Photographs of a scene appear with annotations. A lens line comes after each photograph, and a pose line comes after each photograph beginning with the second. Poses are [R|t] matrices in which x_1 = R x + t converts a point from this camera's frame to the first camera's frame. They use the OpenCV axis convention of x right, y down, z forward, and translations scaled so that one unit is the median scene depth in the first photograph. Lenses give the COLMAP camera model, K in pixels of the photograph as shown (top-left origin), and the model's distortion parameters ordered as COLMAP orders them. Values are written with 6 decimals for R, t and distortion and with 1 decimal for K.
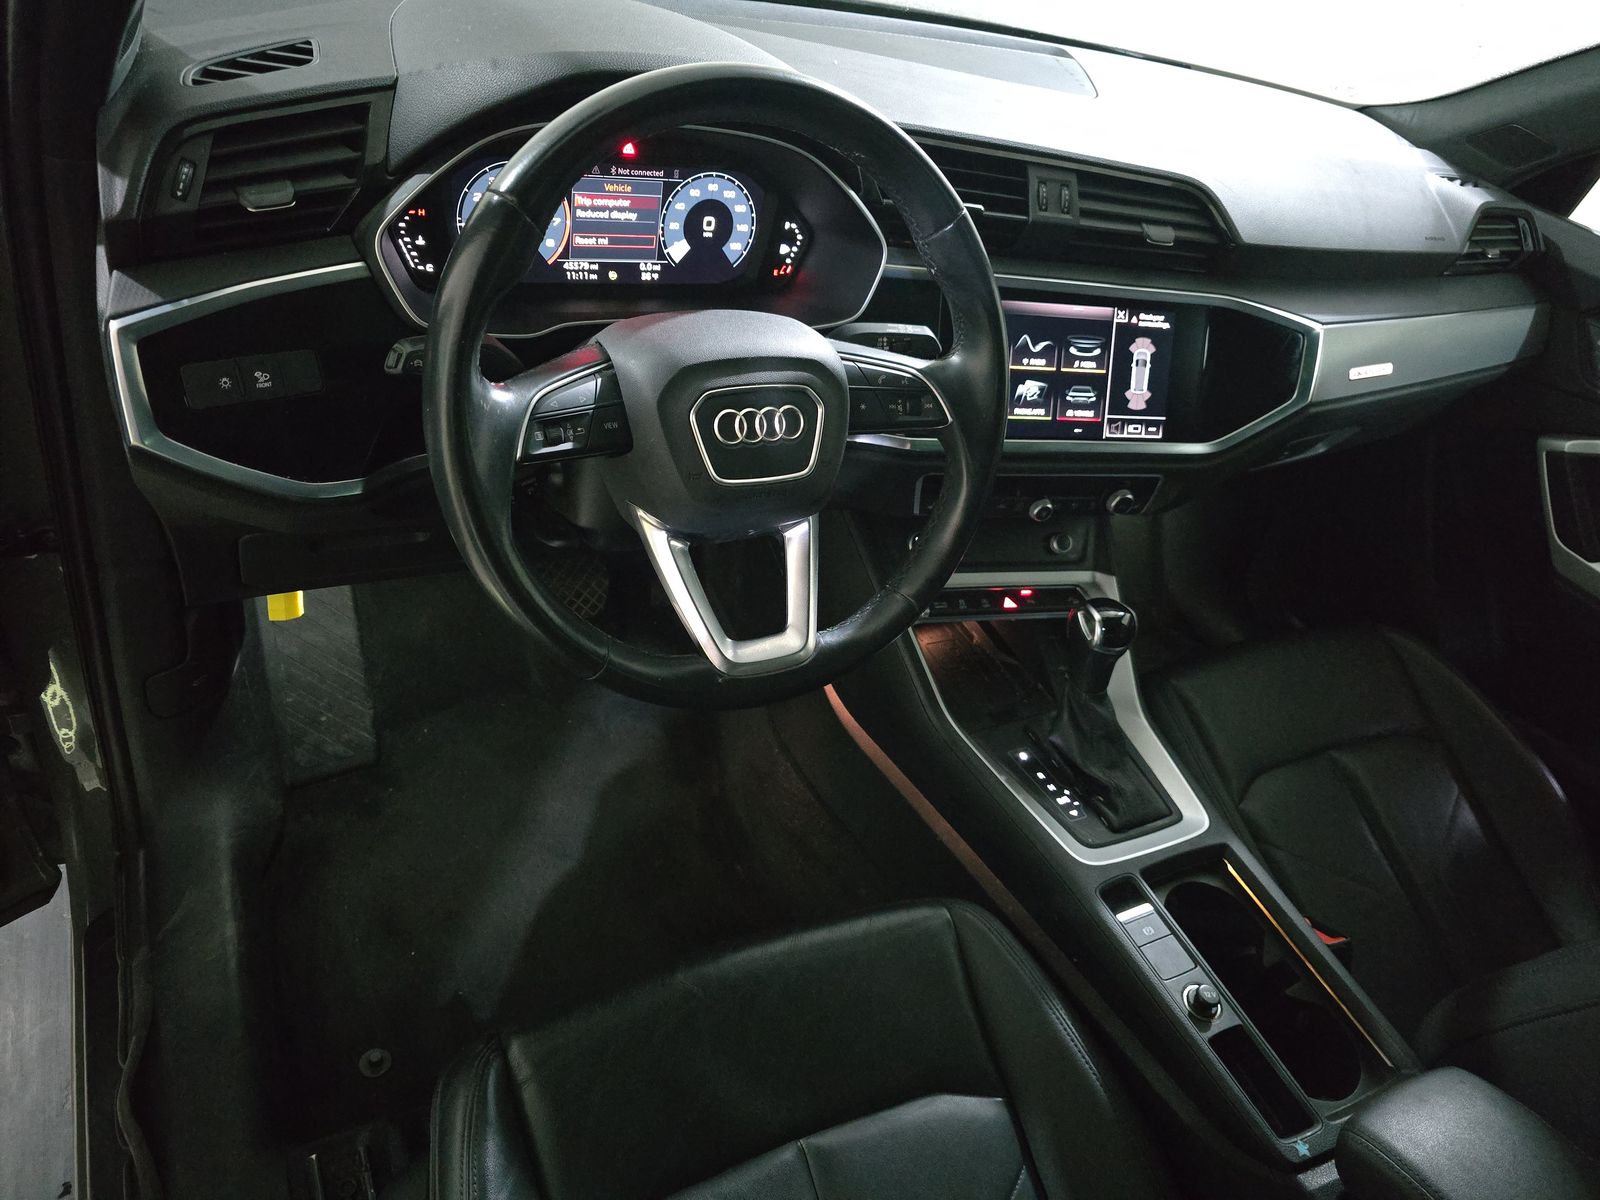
lens RADIAL K [[1066.3, 0, 803.3], [0, 1066.3, 601.9], [0, 0, 1]] dist [0.034385, -0.023311]
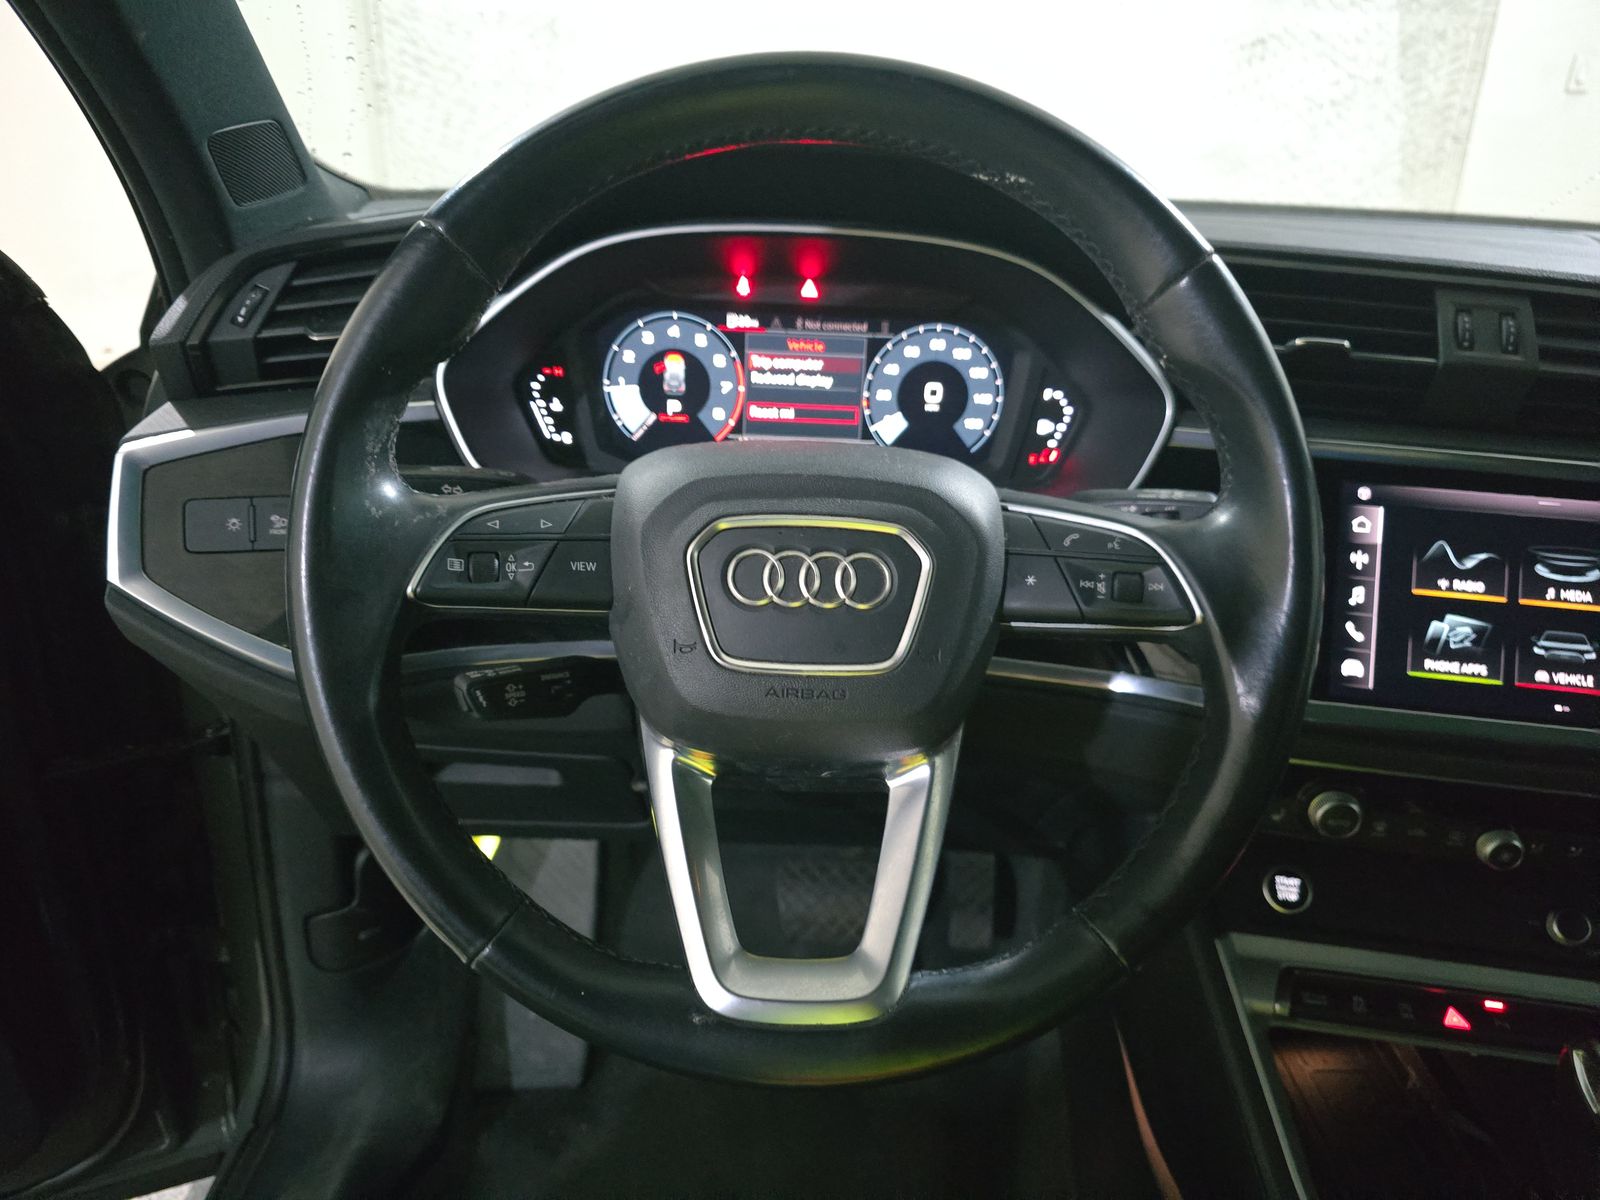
lens RADIAL K [[1118.6, 0, 800.0], [0, 1118.6, 600.0], [0, 0, 1]] dist [0.060252, -0.088361]
pose [[0.892445, 0.016638, -0.450849, 0.182391], [-0.161595, 0.944806, -0.285006, 0.021991], [0.421223, 0.327207, 0.845876, 0.340484]]
